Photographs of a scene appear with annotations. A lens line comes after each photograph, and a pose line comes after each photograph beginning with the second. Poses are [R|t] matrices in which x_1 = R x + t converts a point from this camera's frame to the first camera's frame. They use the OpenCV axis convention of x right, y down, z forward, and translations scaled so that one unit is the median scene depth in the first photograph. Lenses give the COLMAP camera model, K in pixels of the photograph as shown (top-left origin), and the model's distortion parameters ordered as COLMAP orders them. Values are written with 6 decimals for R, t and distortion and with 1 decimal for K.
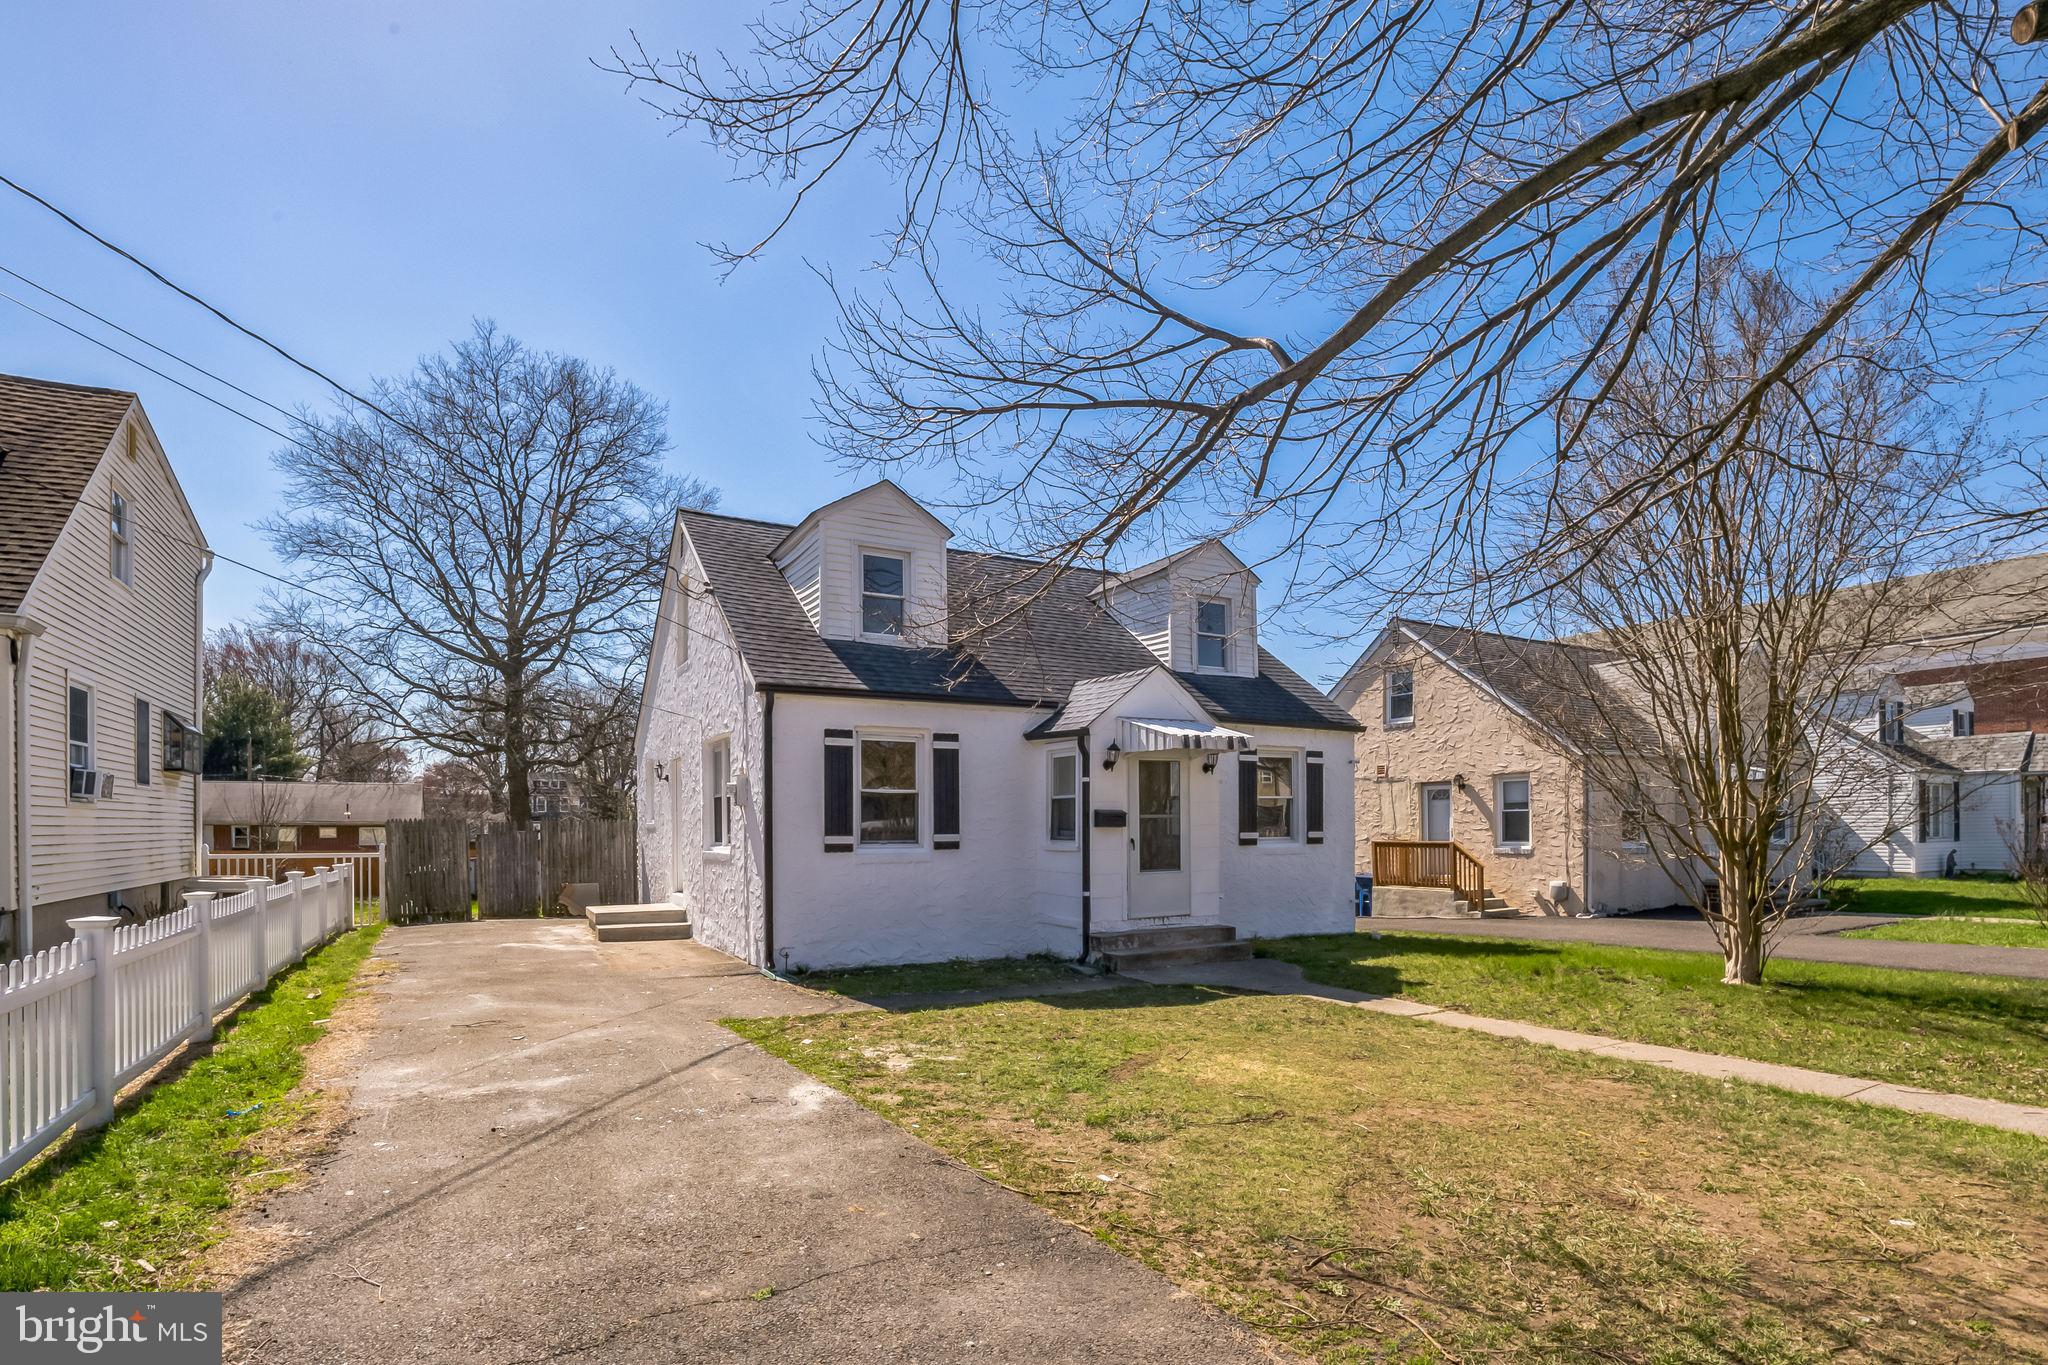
lens RADIAL K [[929.7, 0, 1024.0], [0, 929.7, 682.5], [0, 0, 1]] dist [-0.027198, -0.000074]
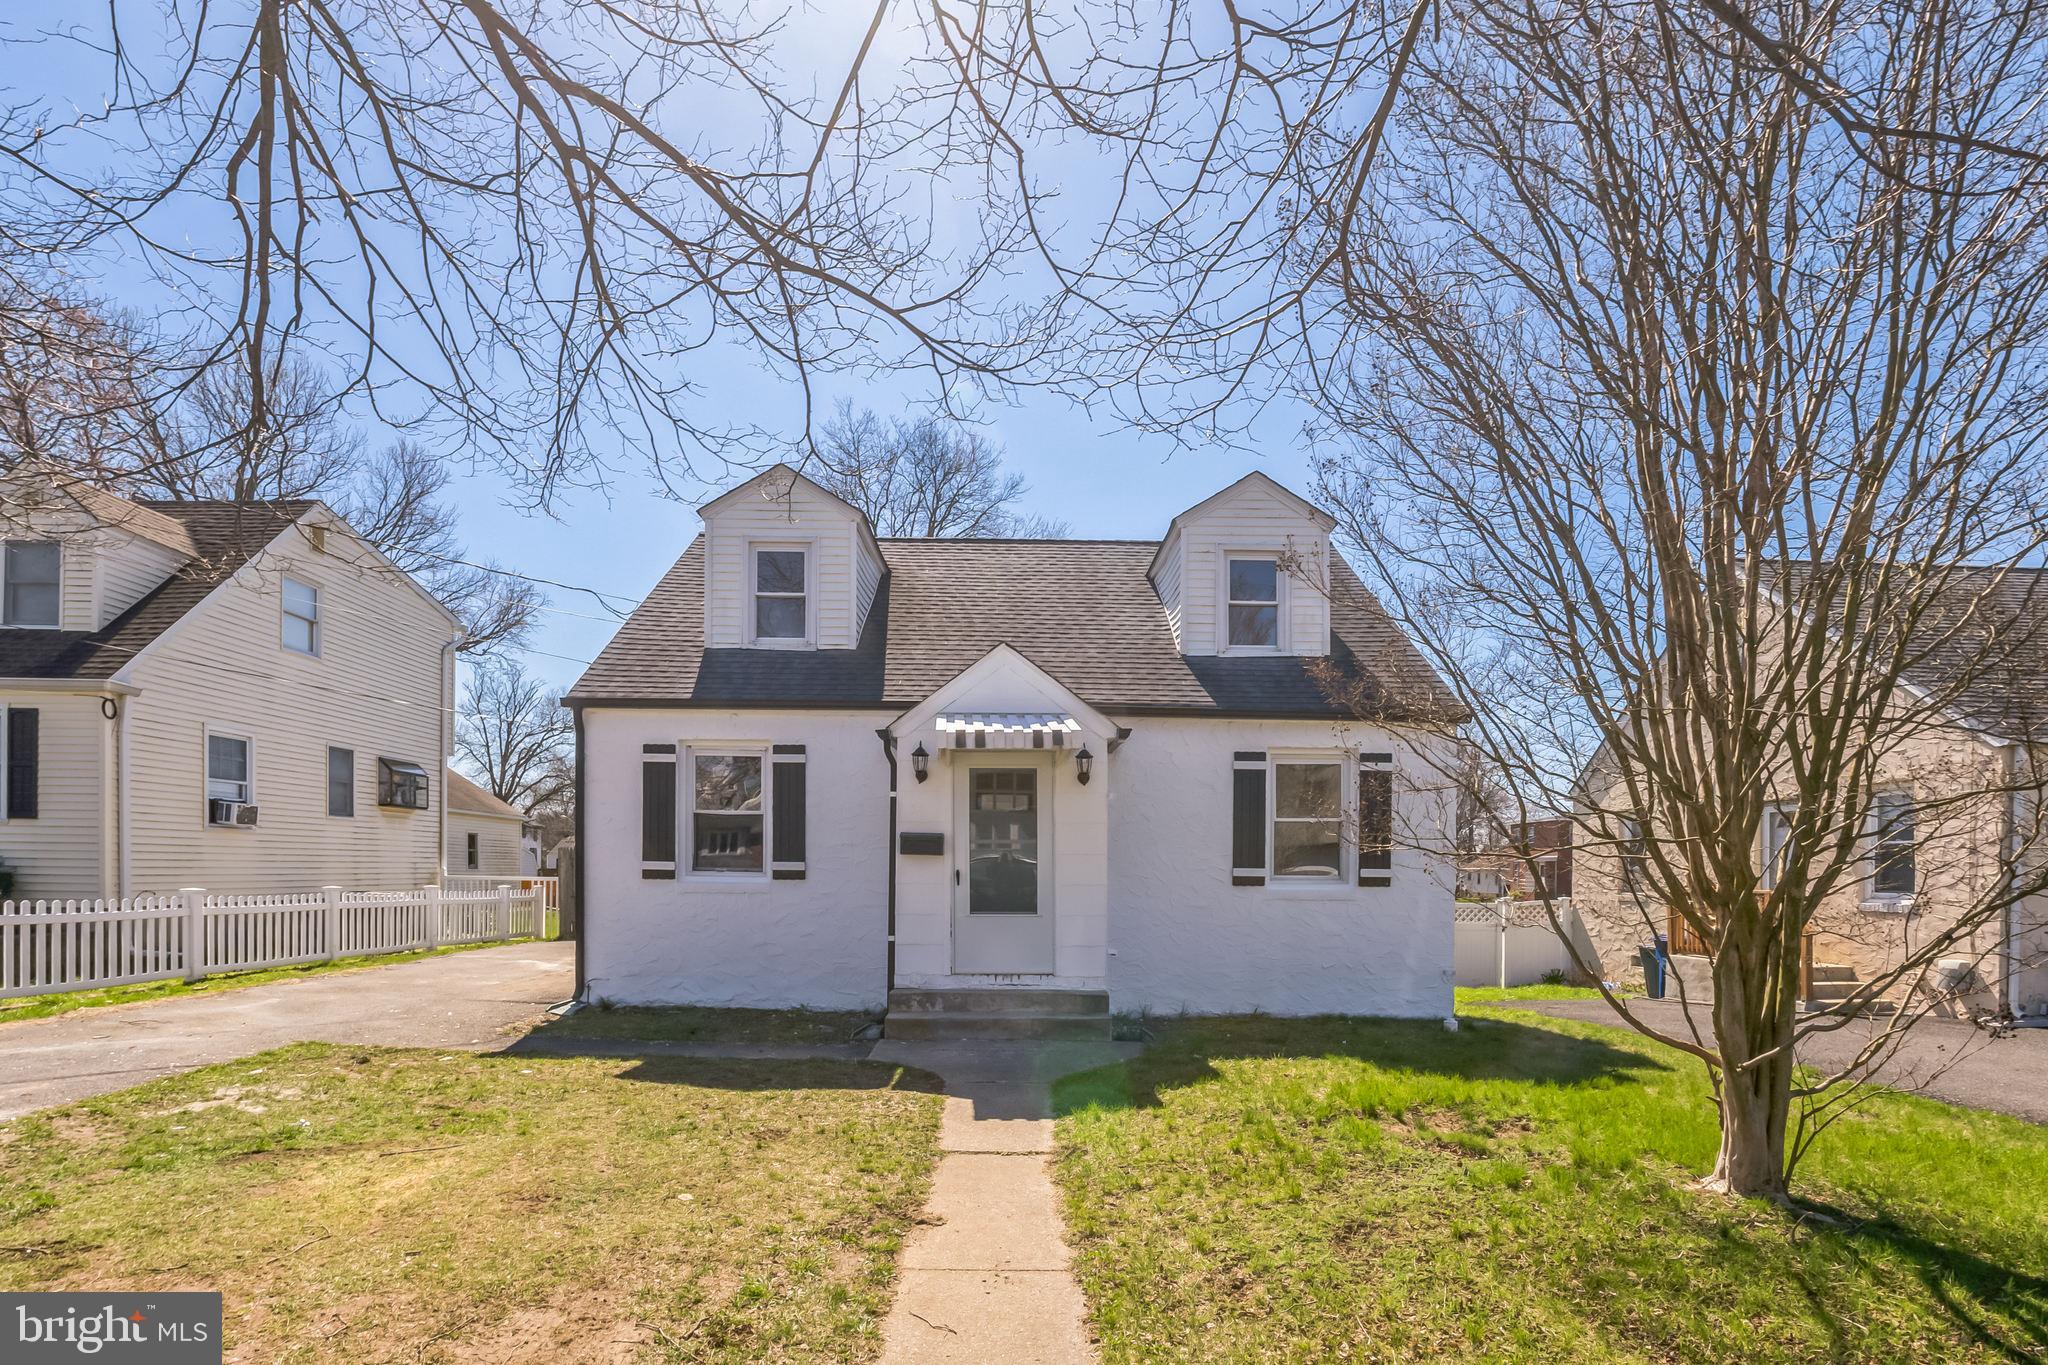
lens RADIAL K [[989.1, 0, 1024.0], [0, 989.1, 682.5], [0, 0, 1]] dist [-0.000235, -0.000045]
pose [[0.895253, -0.065708, -0.440686, 0.527844], [0.056197, 0.997819, -0.034615, 0.041021], [0.441999, 0.006224, 0.896994, 0.268888]]
